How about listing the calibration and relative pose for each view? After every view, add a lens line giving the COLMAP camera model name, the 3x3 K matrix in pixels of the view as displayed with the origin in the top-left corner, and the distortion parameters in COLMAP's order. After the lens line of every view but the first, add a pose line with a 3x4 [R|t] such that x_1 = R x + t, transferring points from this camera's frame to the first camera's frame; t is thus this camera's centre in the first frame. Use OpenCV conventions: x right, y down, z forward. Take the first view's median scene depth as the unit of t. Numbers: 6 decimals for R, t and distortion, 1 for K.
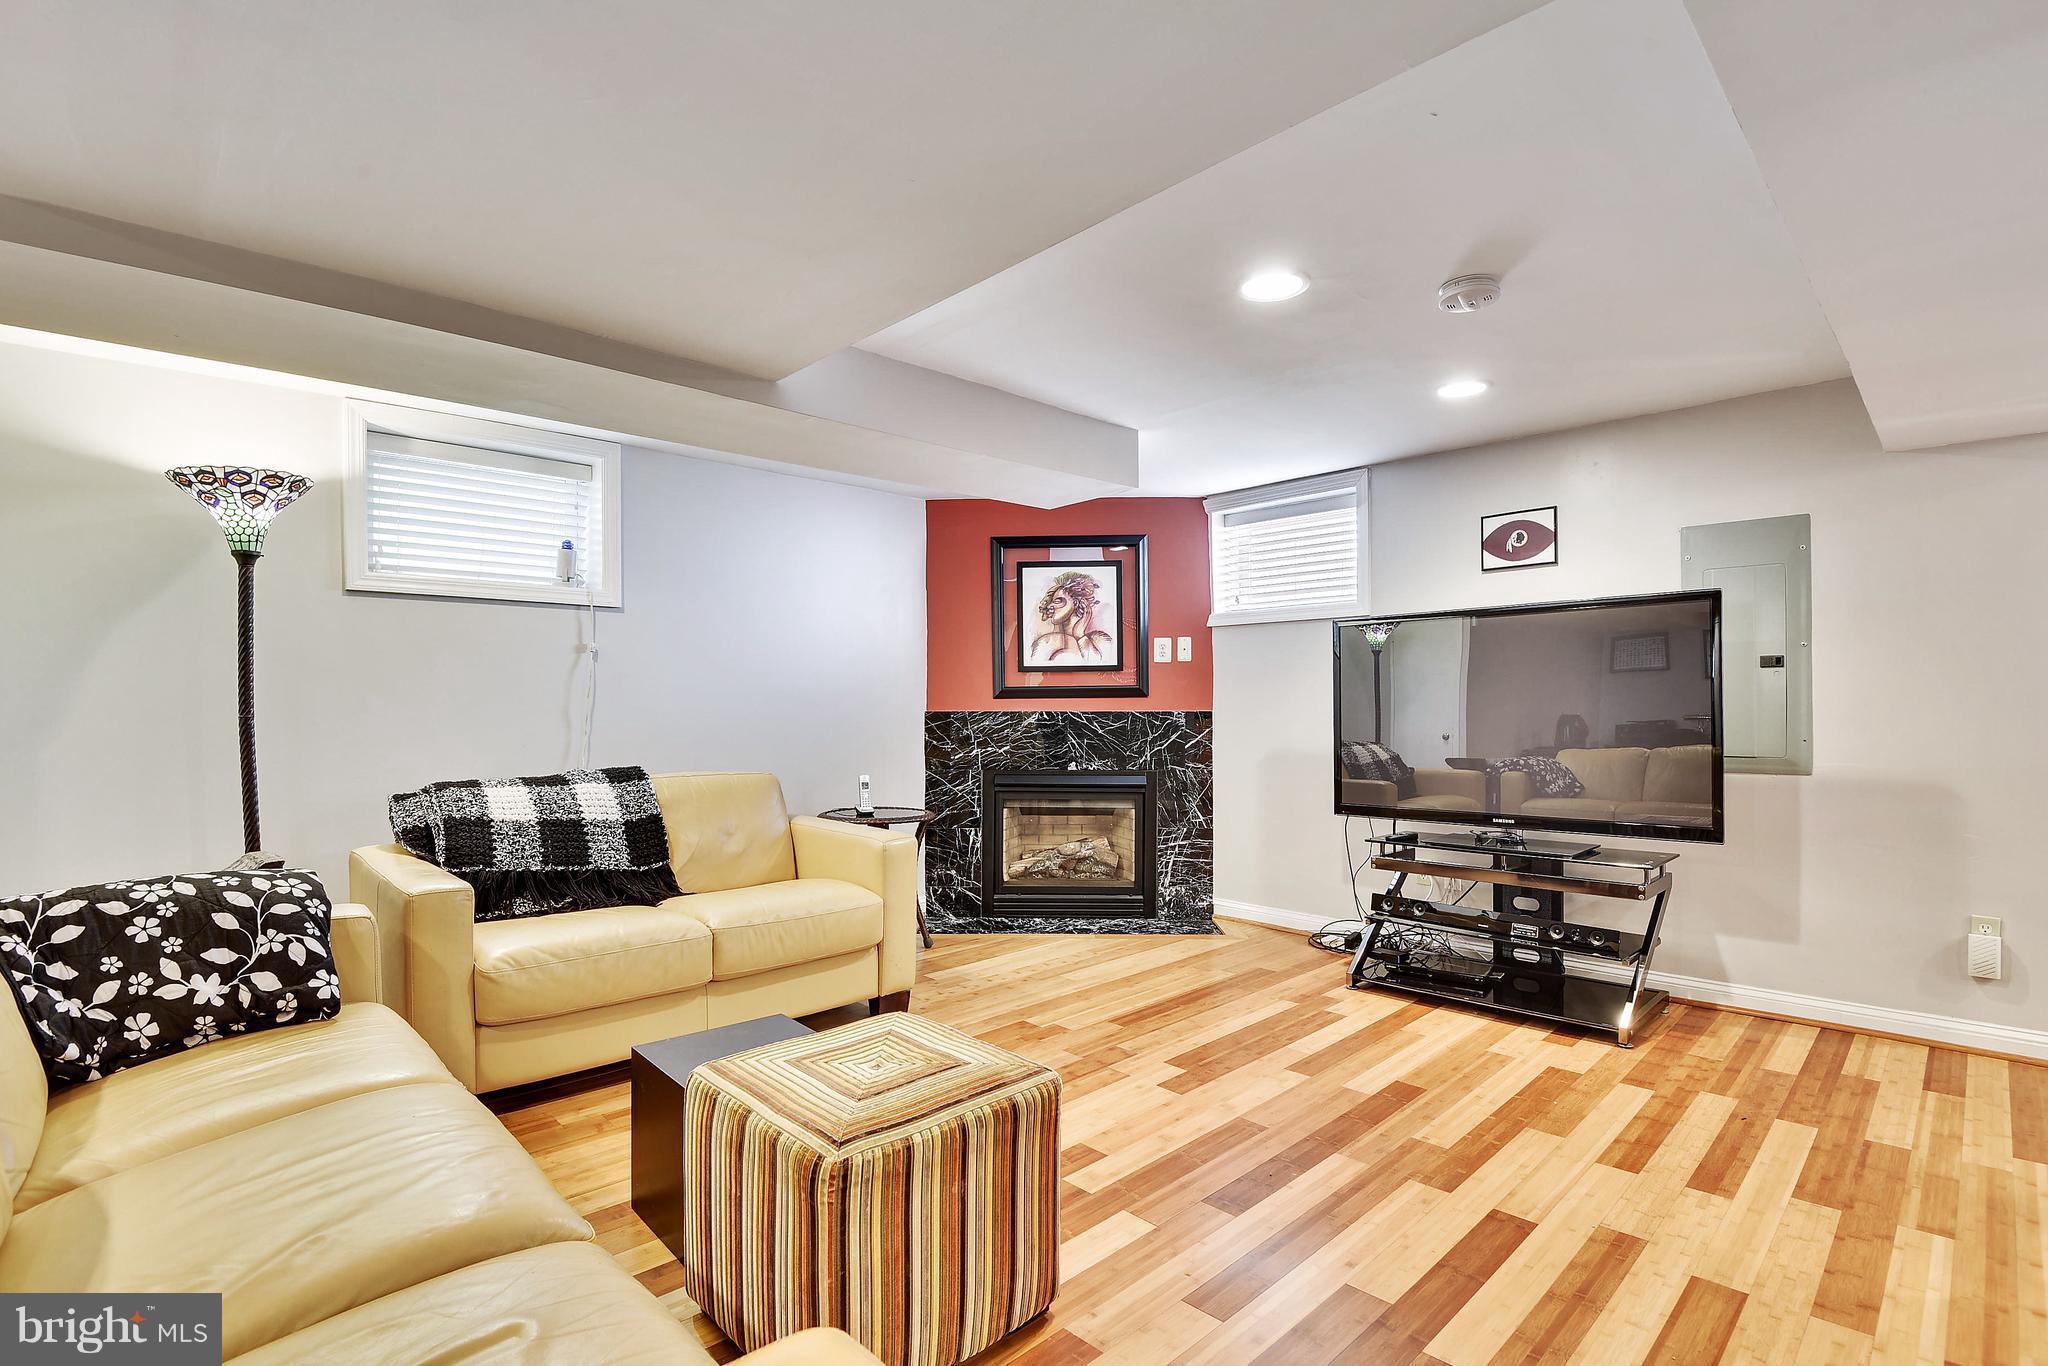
lens RADIAL K [[920.7, 0, 1046.4], [0, 920.7, 695.1], [0, 0, 1]] dist [-0.000122, -0.000254]
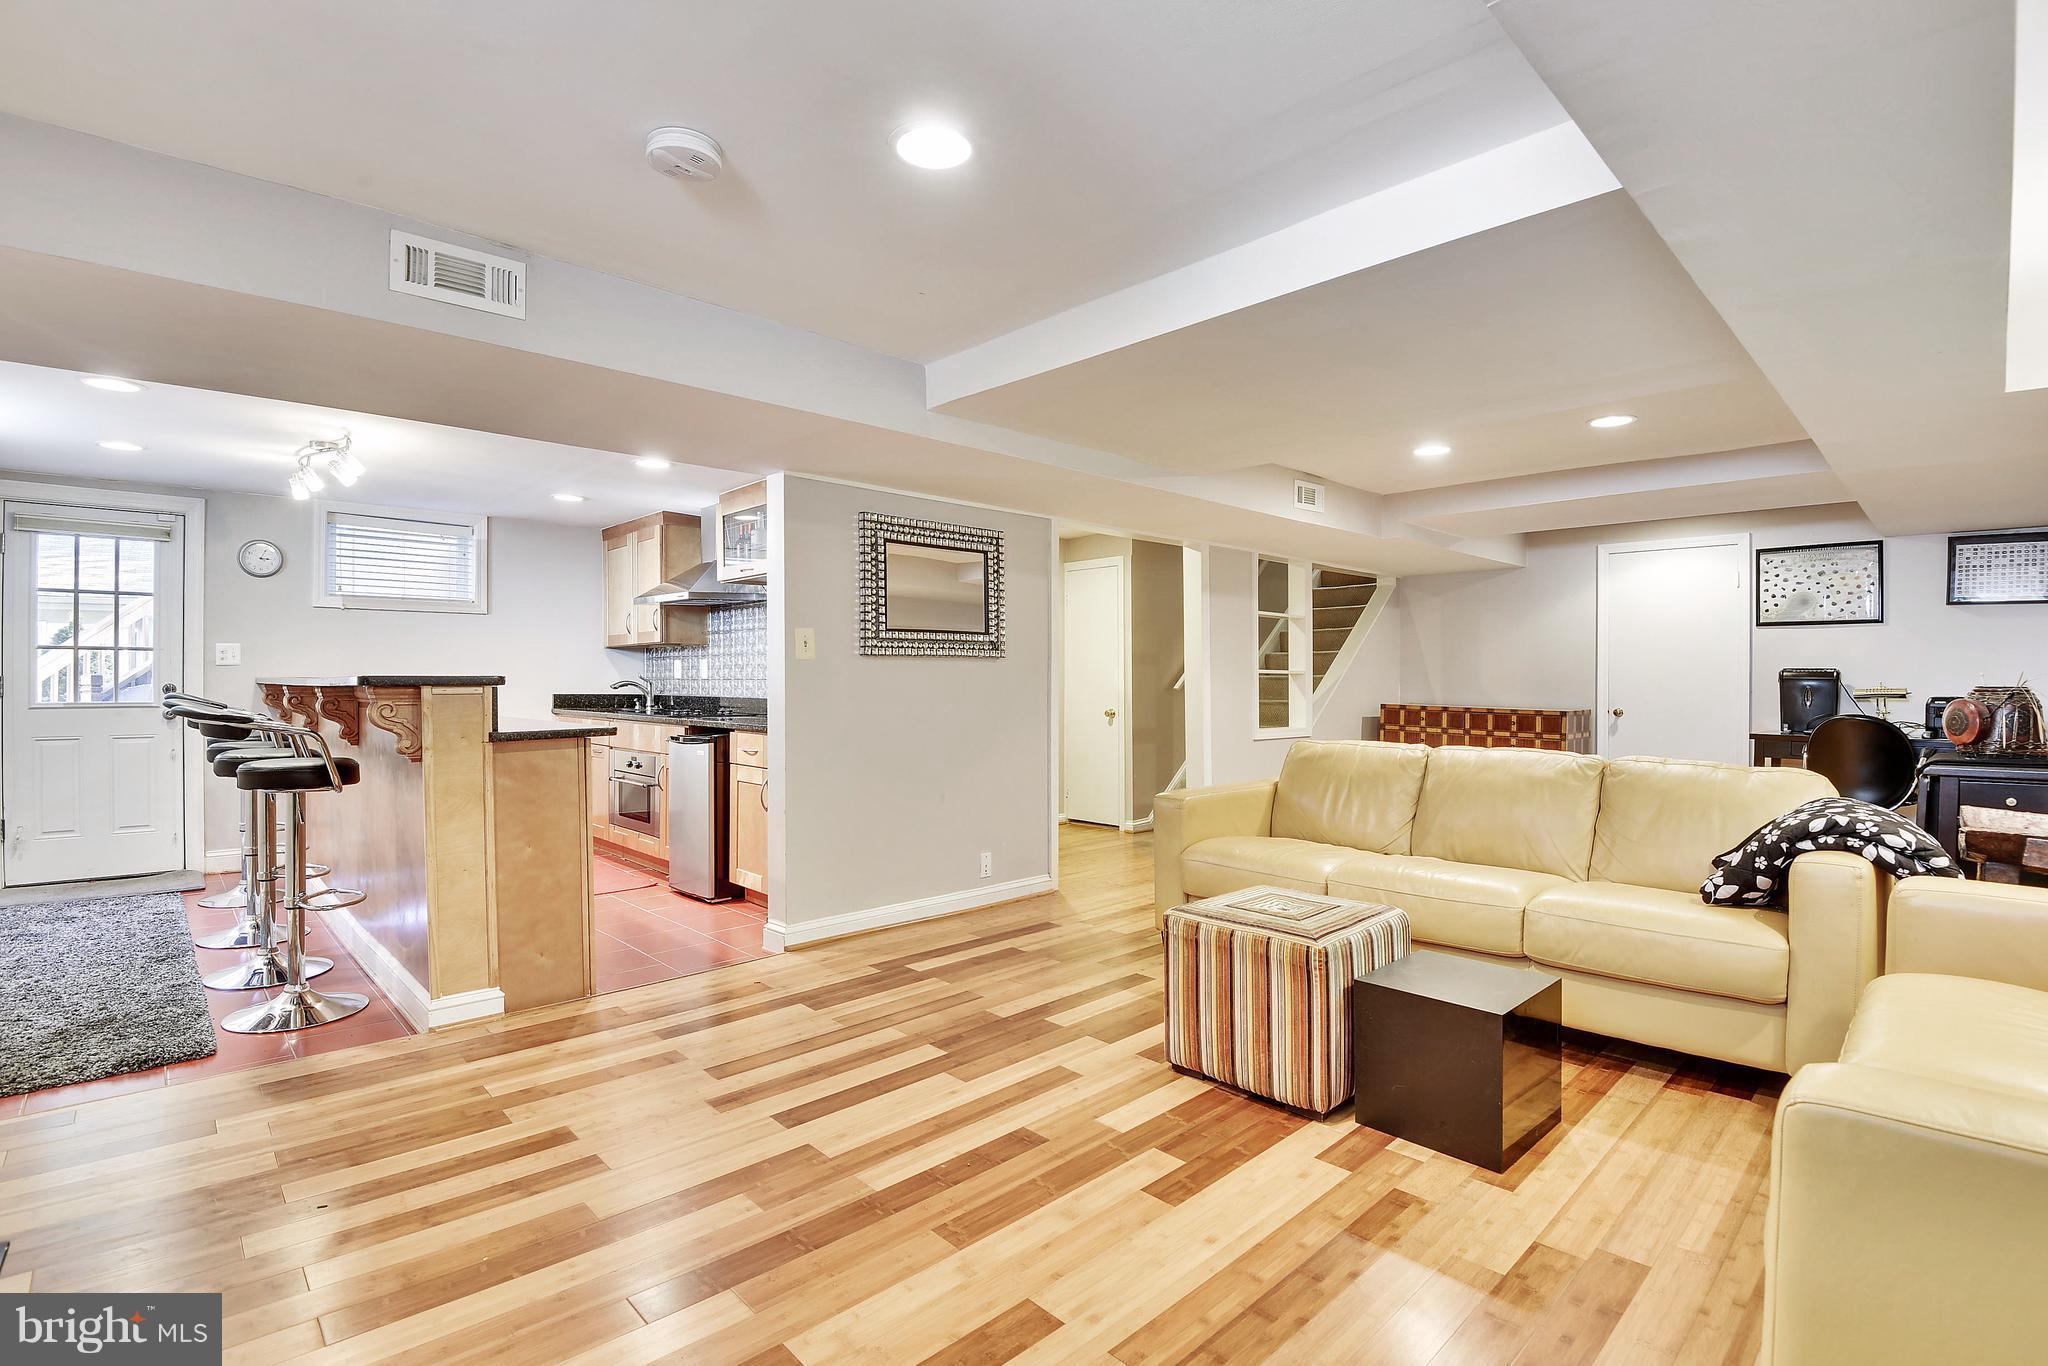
lens RADIAL K [[956.8, 0, 1061.3], [0, 956.8, 691.4], [0, 0, 1]] dist [-0.047116, -0.000511]
pose [[-0.999809, 0.001715, -0.019466, 0.099486], [0.001494, 0.999935, 0.011344, 0.011281], [0.019484, 0.011313, -0.999746, 1.188990]]
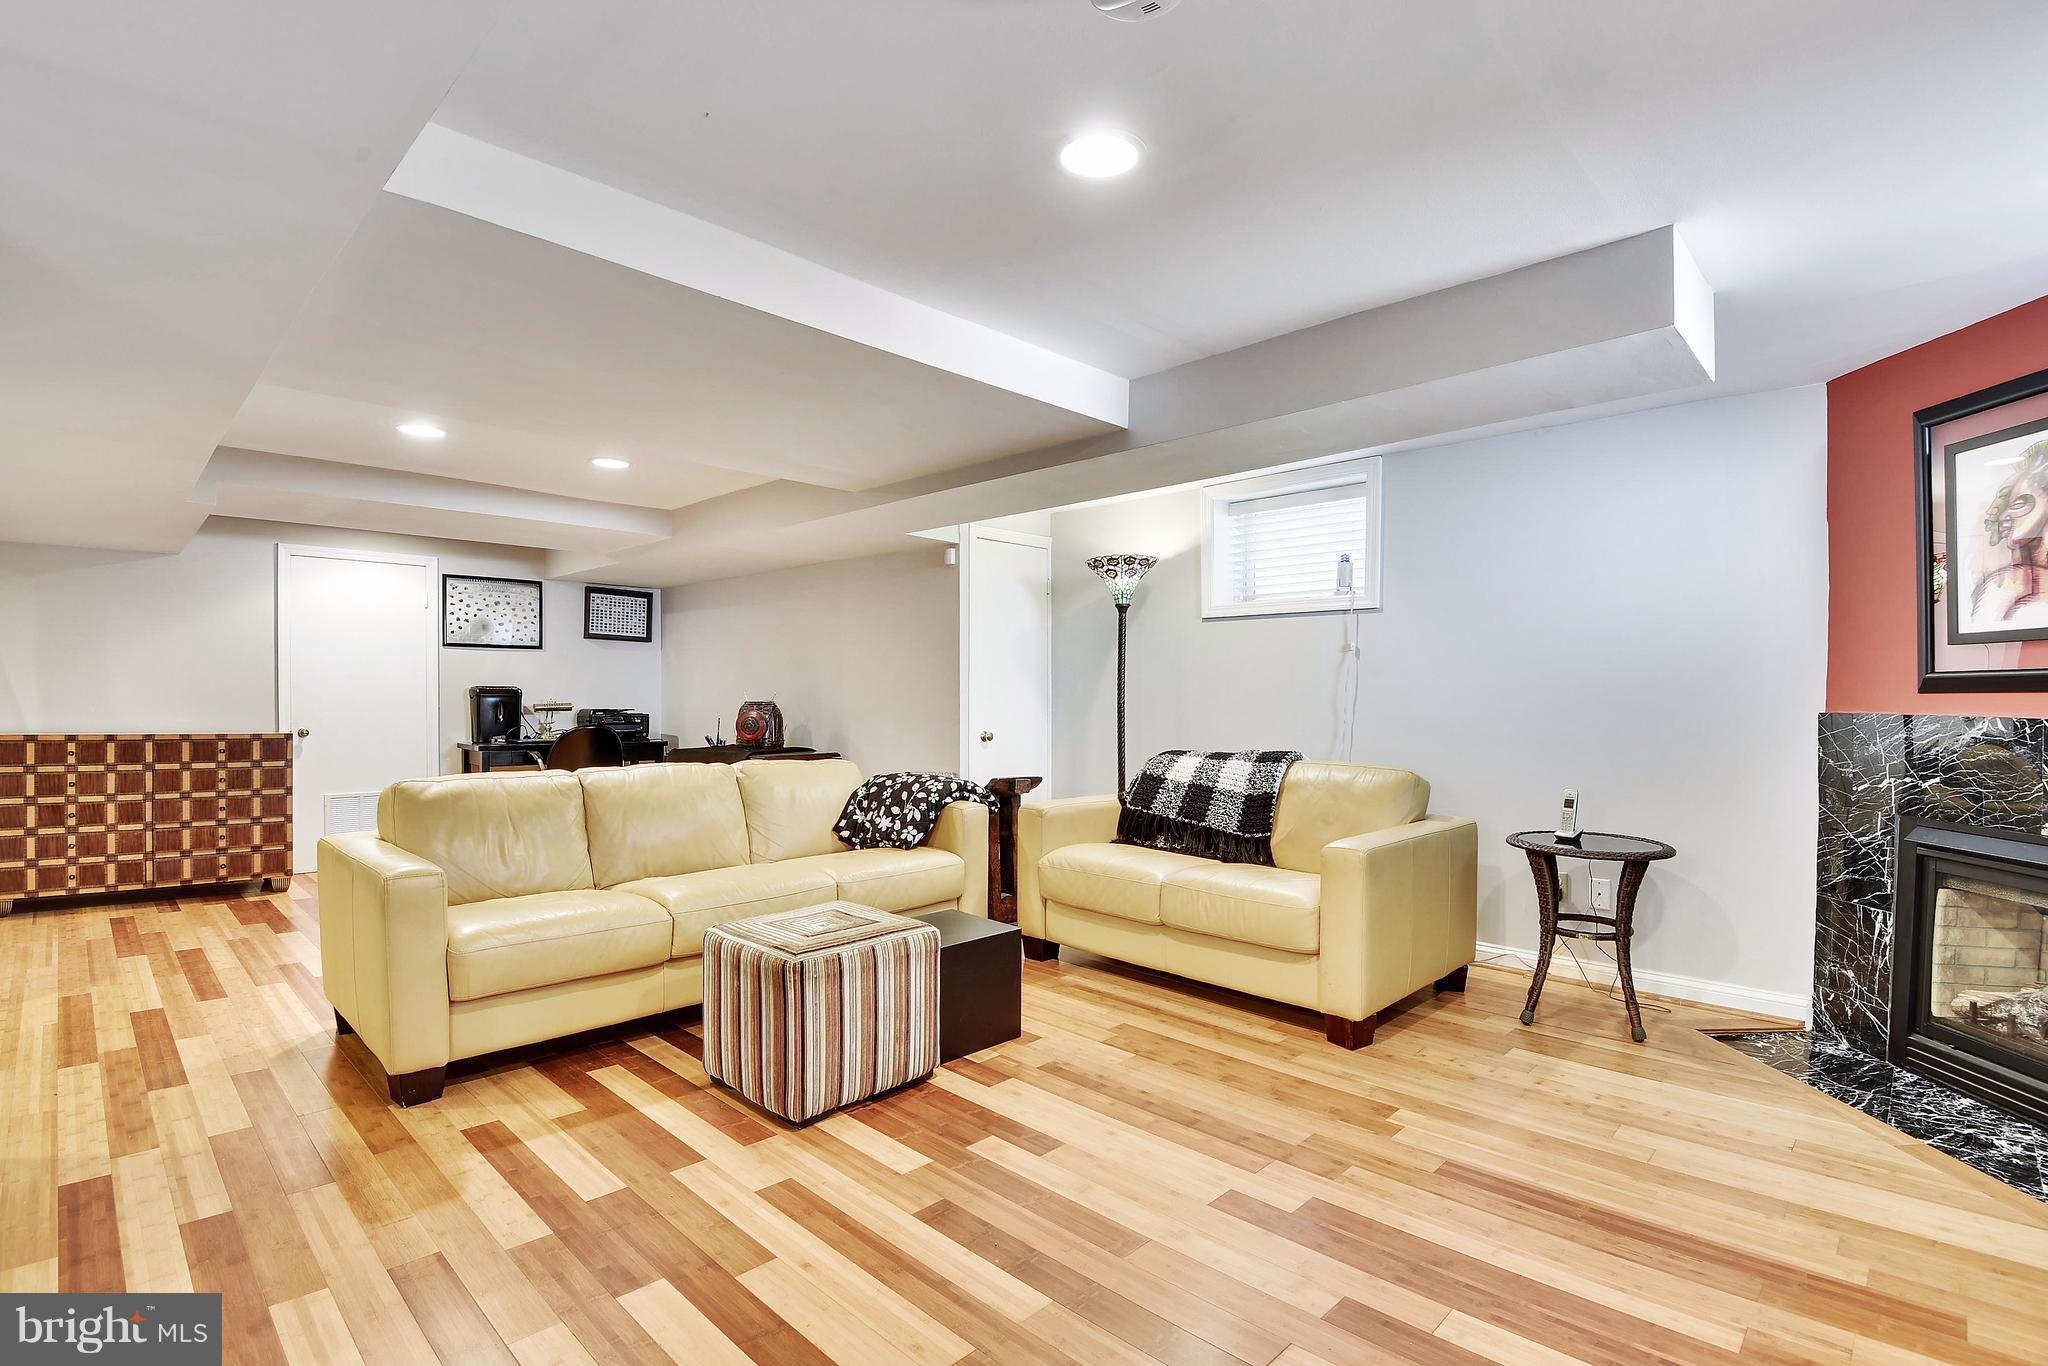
lens RADIAL K [[956.8, 0, 1061.3], [0, 956.8, 691.4], [0, 0, 1]] dist [-0.047116, -0.000511]
pose [[0.061688, -0.002431, -0.998093, 0.673873], [0.000316, 0.999997, -0.002416, 0.005947], [0.998095, -0.000167, 0.061688, 0.605816]]
